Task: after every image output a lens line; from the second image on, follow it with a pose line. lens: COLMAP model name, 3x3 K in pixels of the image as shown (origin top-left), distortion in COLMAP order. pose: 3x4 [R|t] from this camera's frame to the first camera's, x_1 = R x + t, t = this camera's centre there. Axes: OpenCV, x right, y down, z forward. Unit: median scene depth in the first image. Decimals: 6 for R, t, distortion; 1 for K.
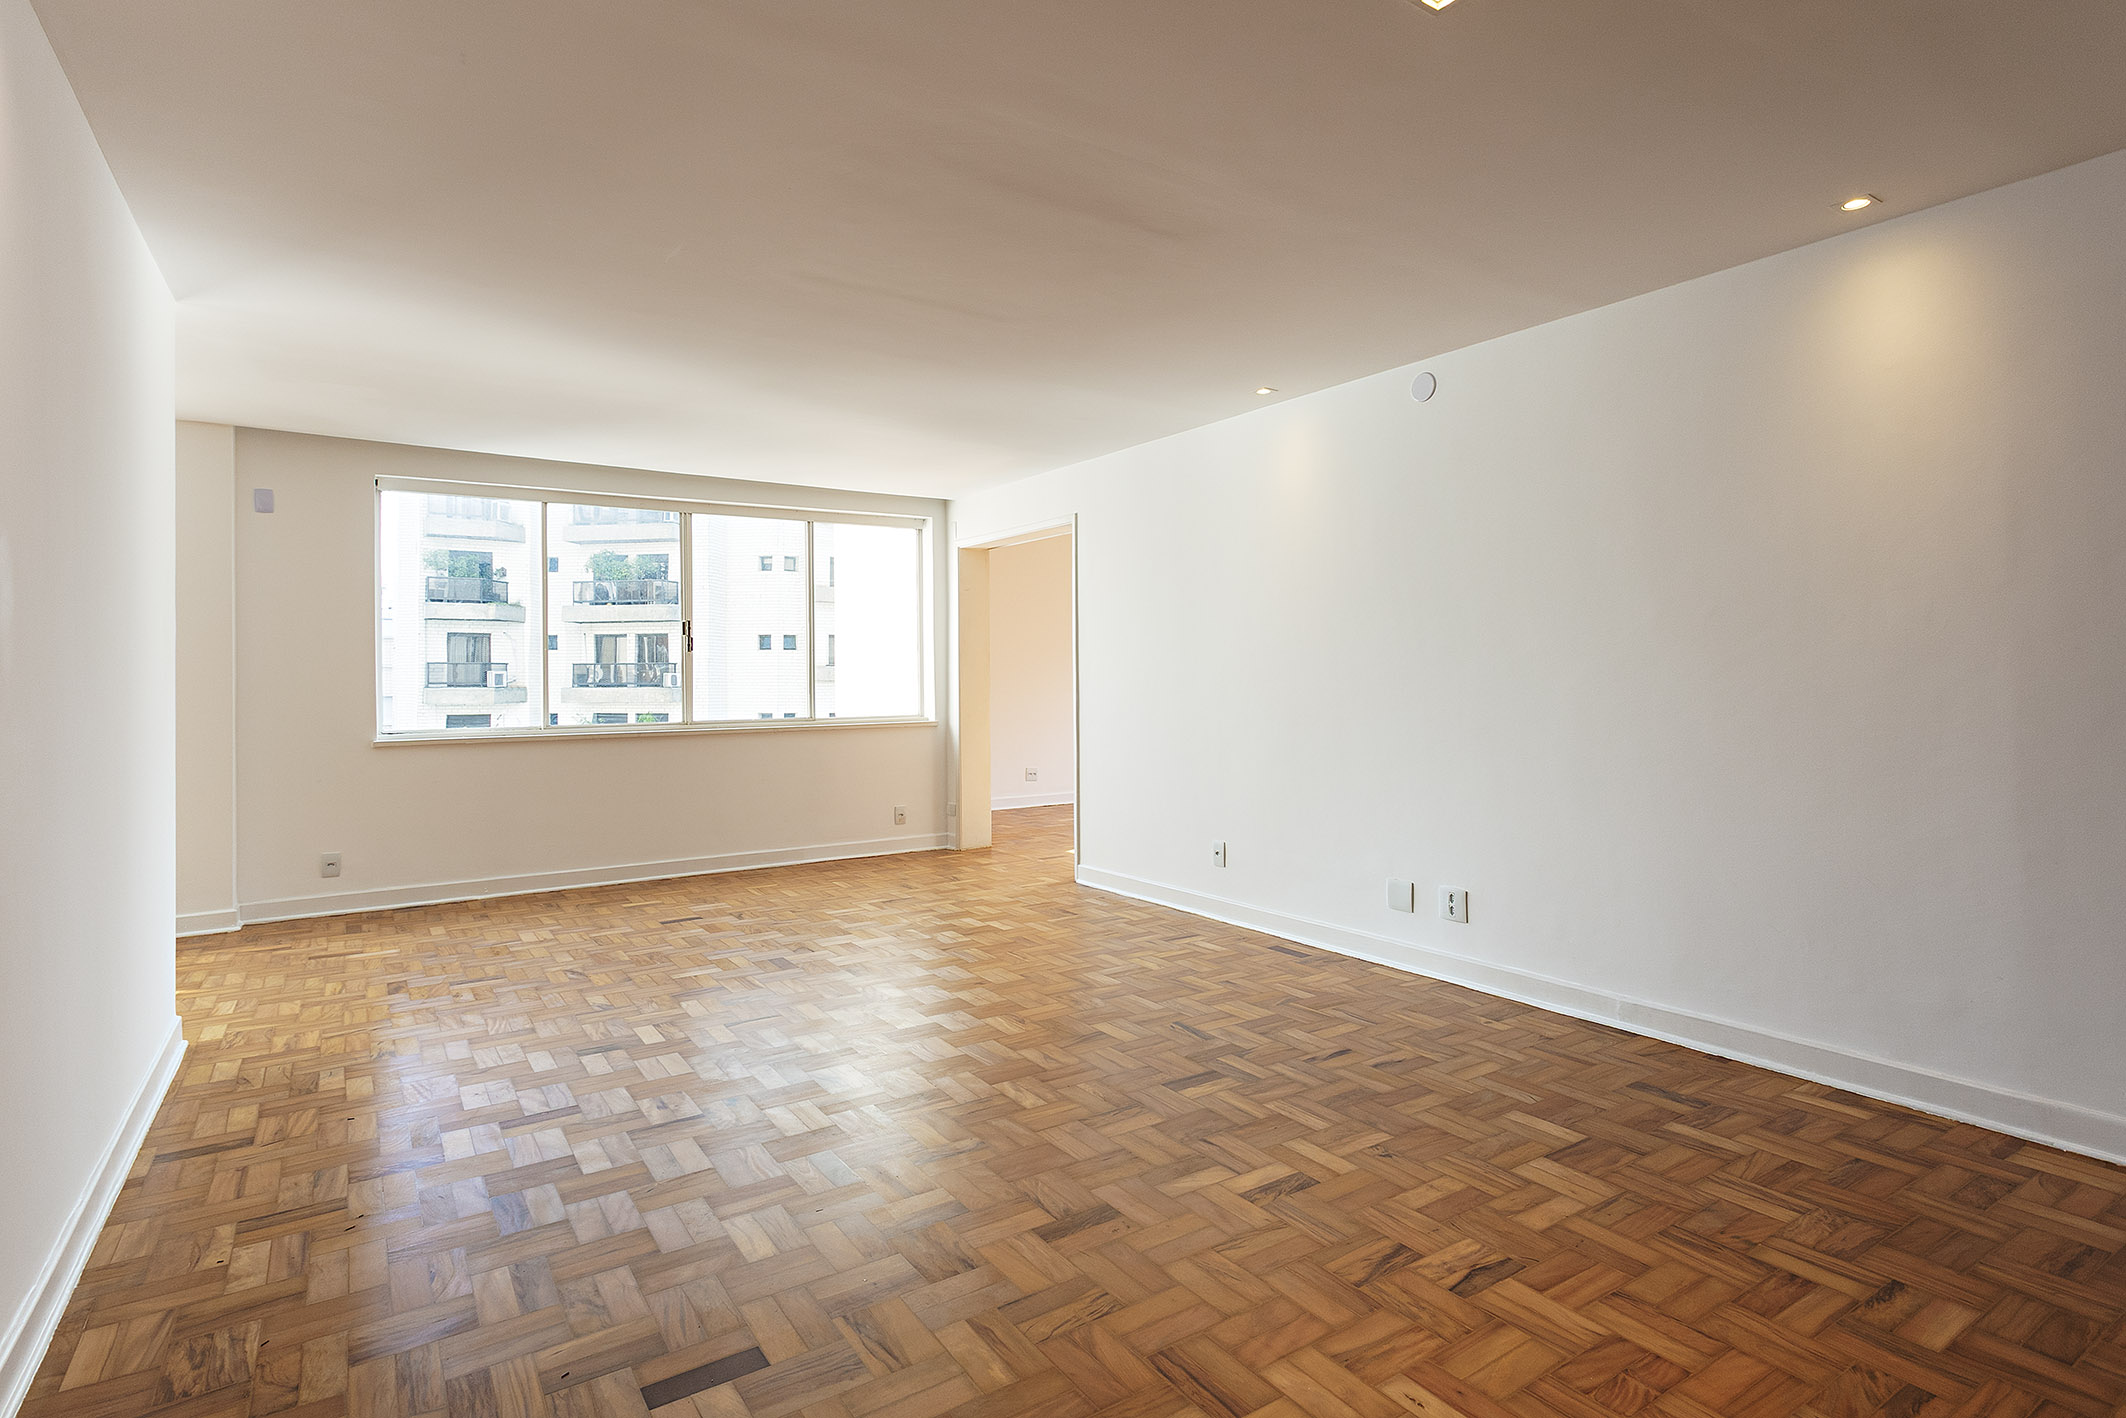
lens RADIAL K [[1096.6, 0, 1098.1], [0, 1096.6, 680.5], [0, 0, 1]] dist [0.002100, 0.002579]
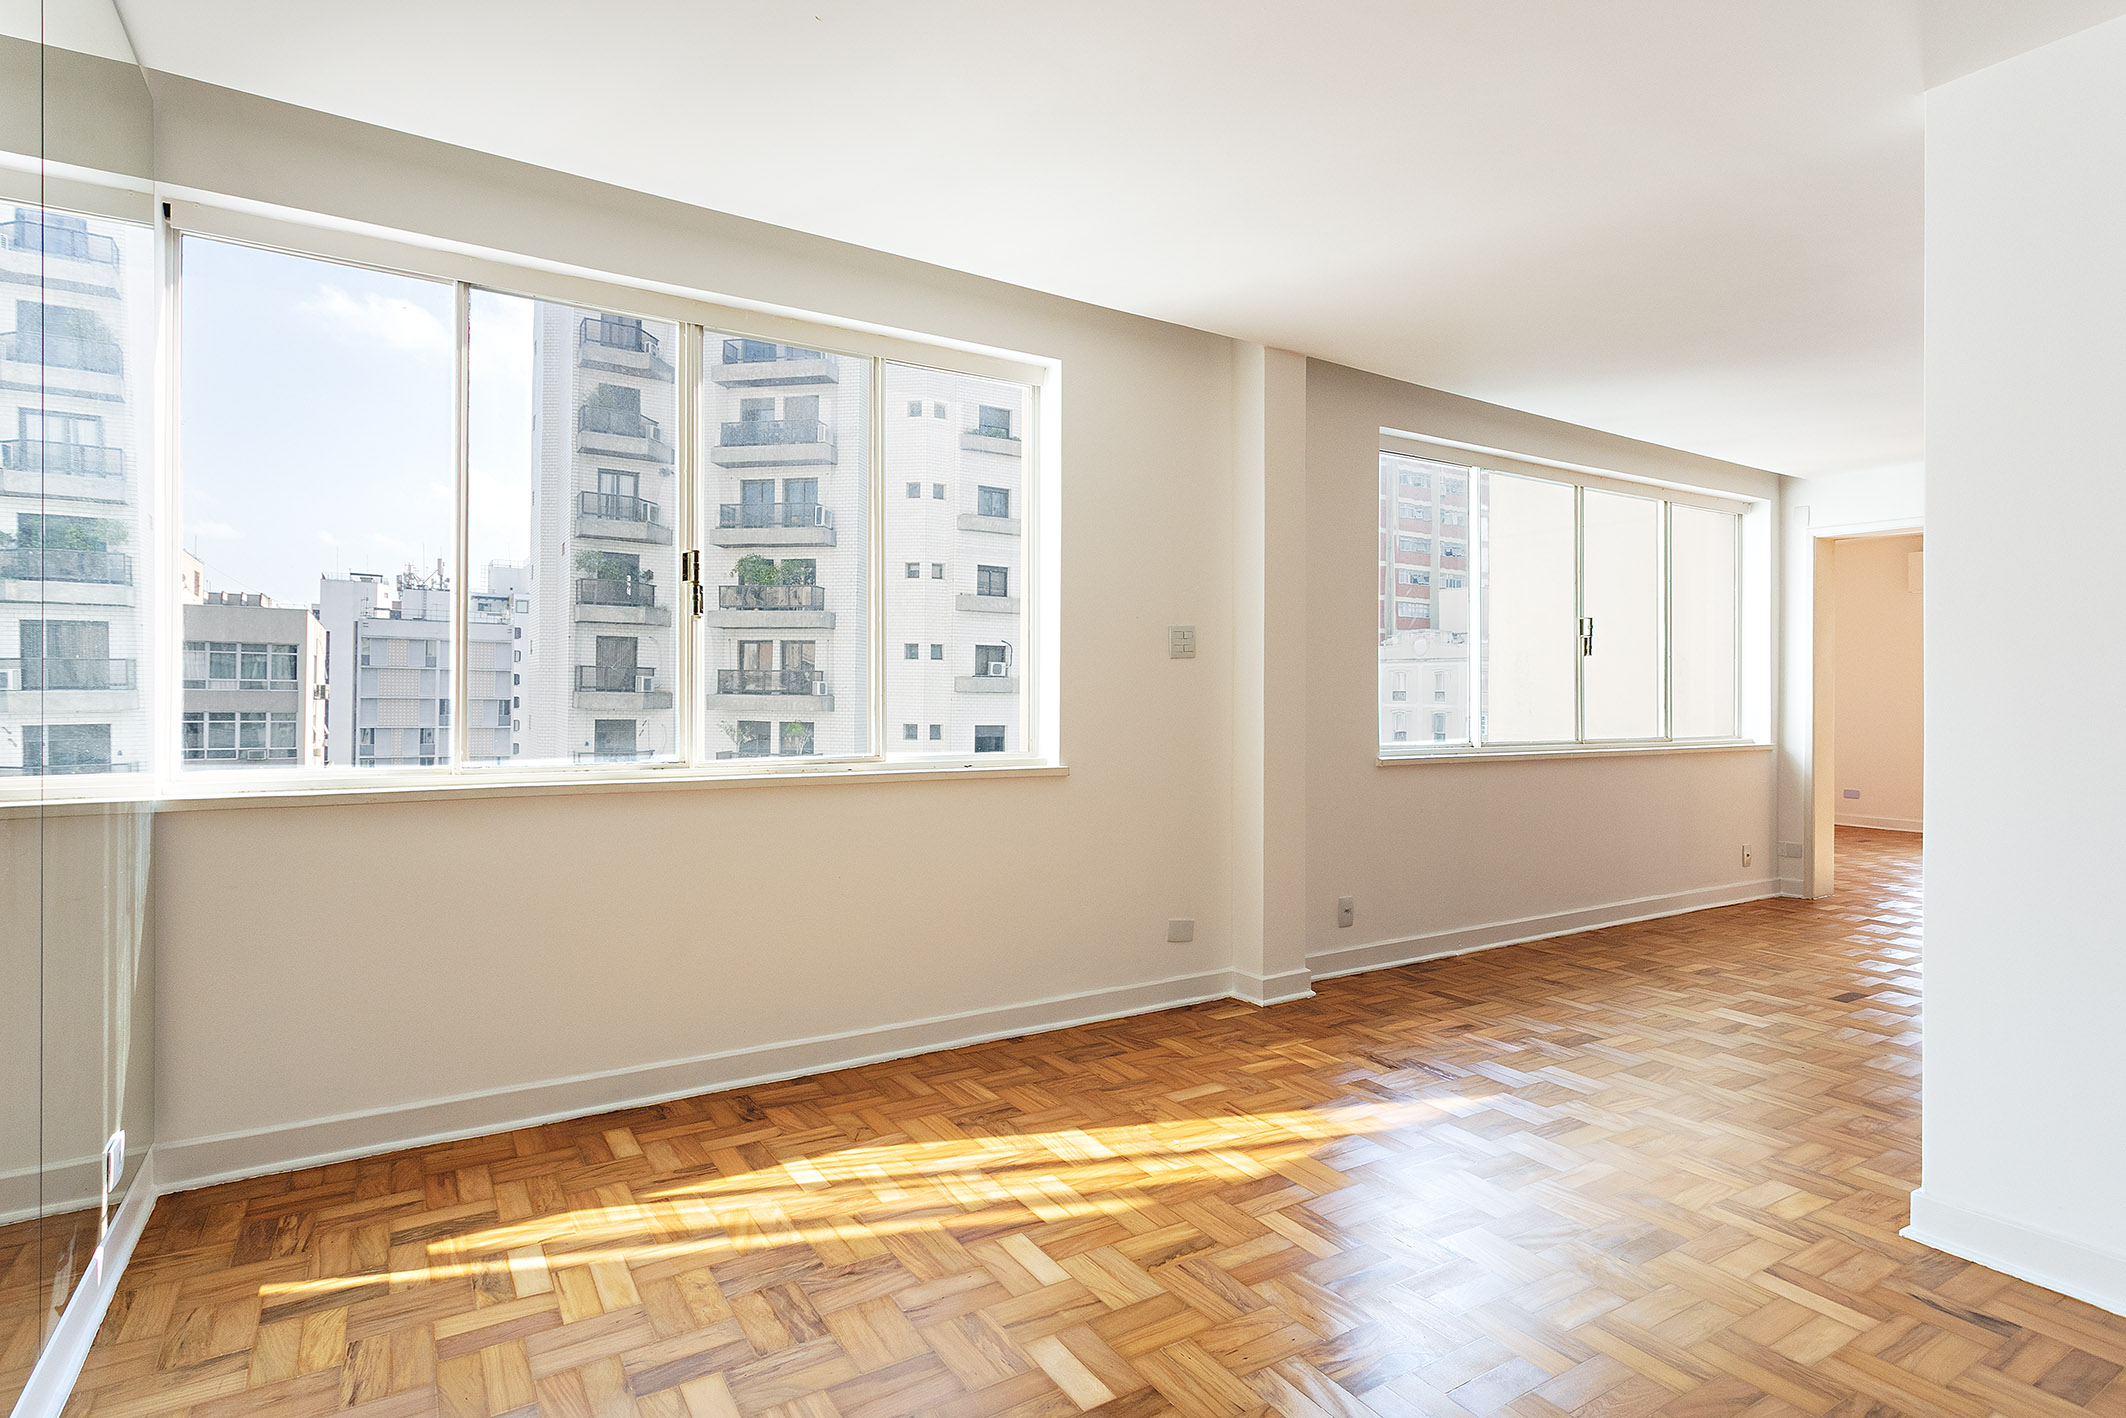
lens RADIAL K [[1096.6, 0, 1133.6], [0, 1096.6, 704.6], [0, 0, 1]] dist [0.002100, 0.002579]
pose [[0.999820, 0.017122, -0.008174, -0.745531], [-0.017055, 0.999821, 0.008166, 0.009812], [0.008313, -0.008025, 0.999933, 0.185549]]
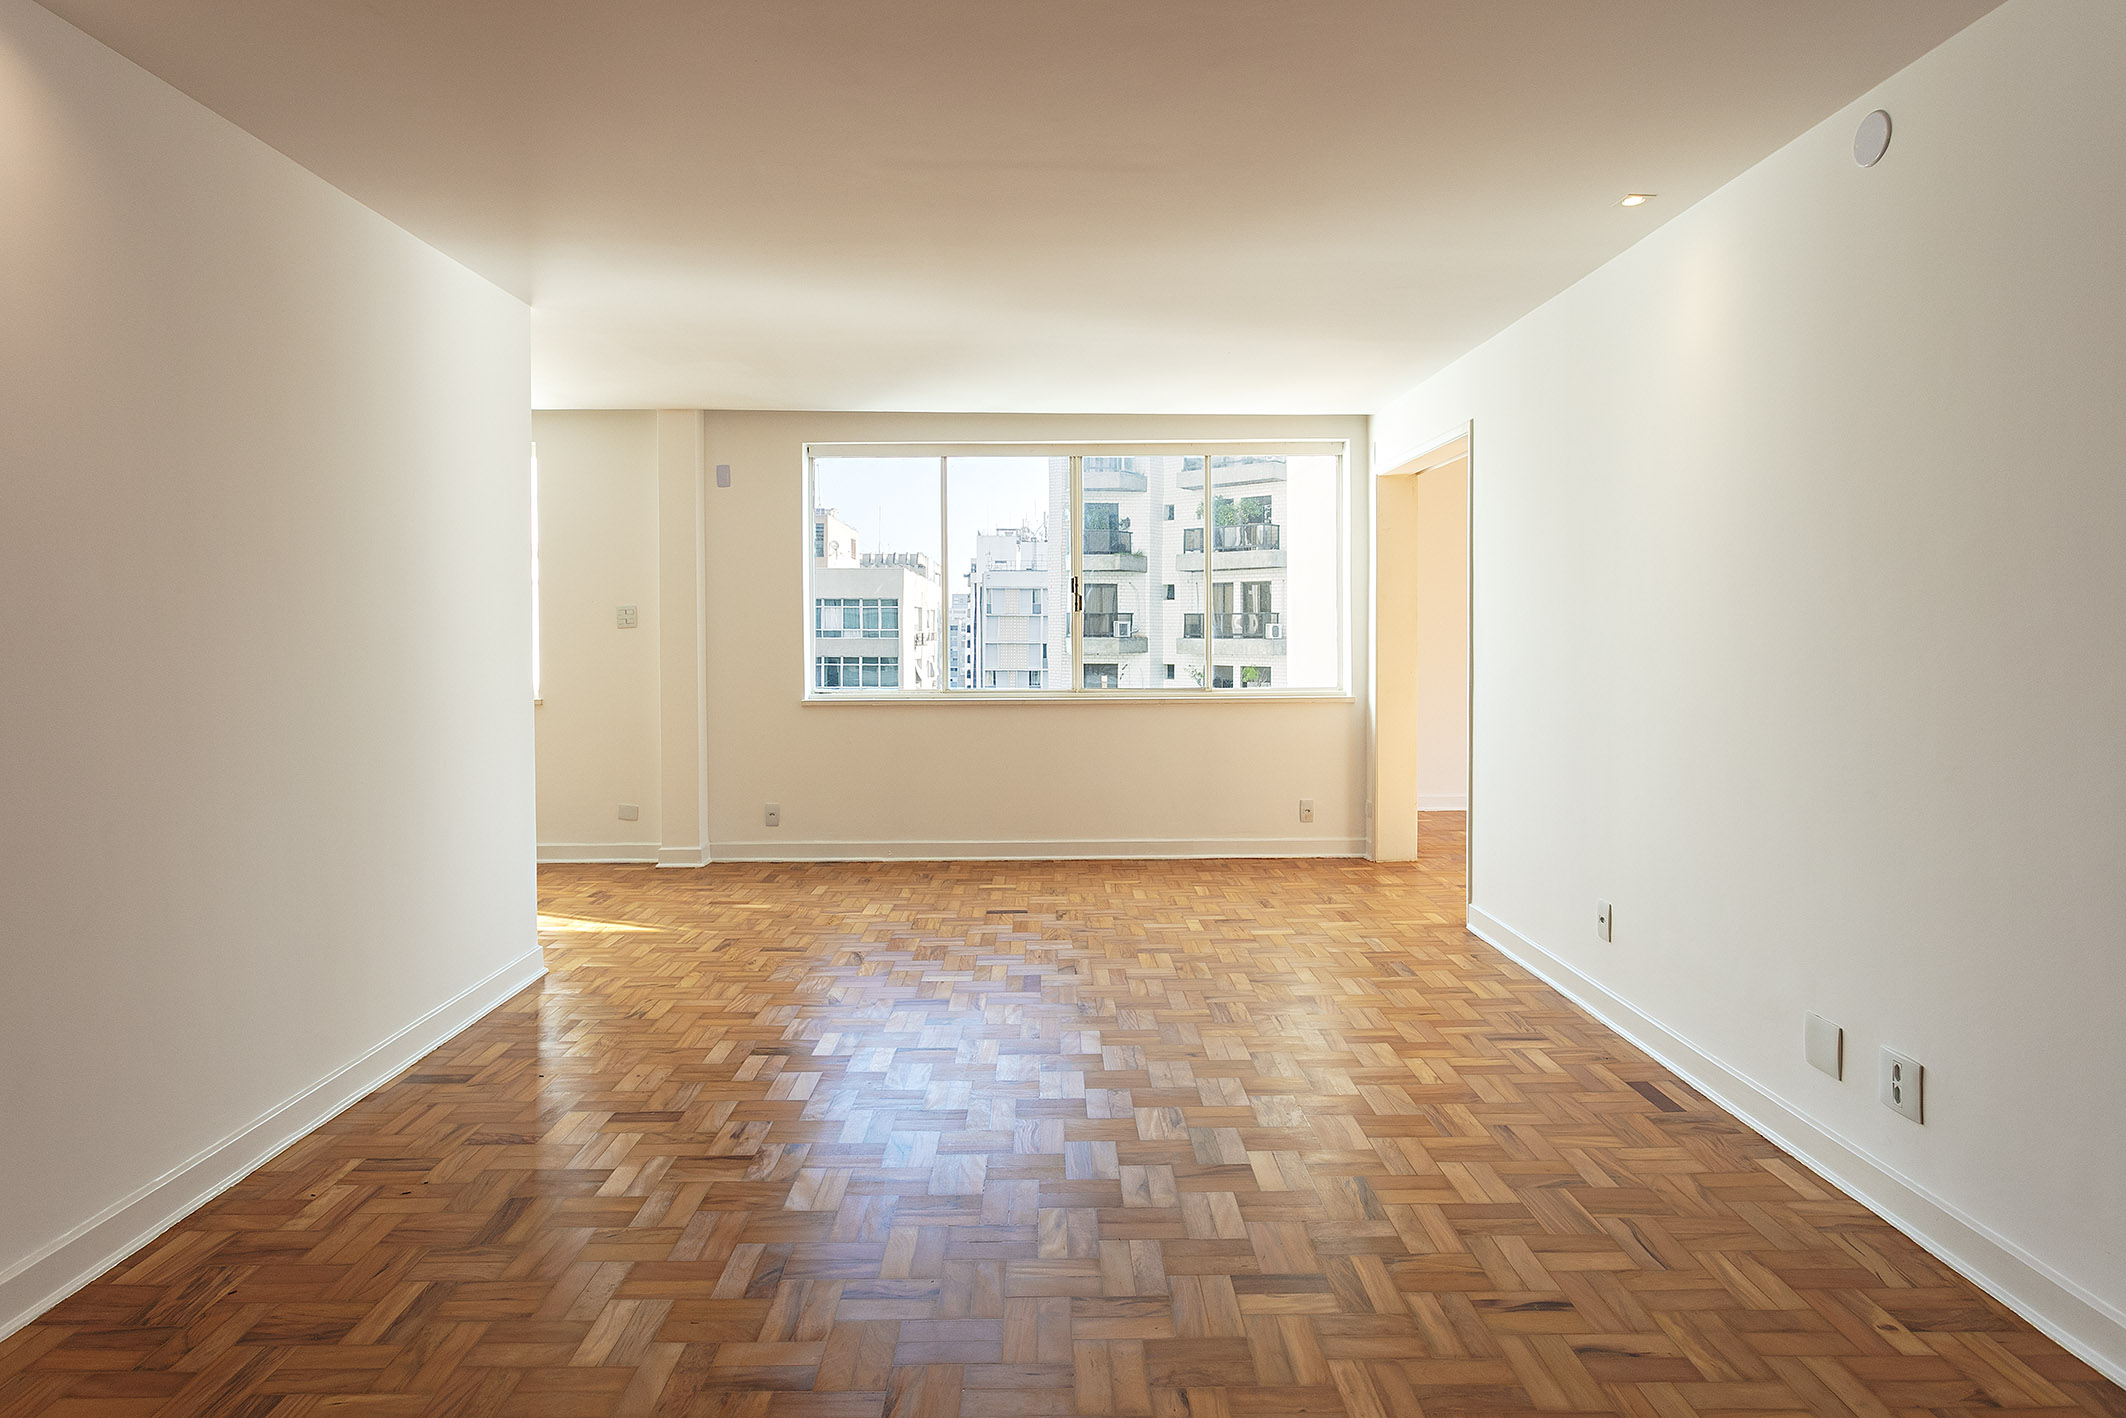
lens RADIAL K [[1232.8, 0, 1052.9], [0, 1232.8, 657.8], [0, 0, 1]] dist [-0.013480, 0.007770]
pose [[0.833907, 0.015118, -0.551698, 0.178377], [-0.002505, 0.999718, 0.023608, -0.012427], [0.551899, -0.018305, 0.833710, 0.152780]]
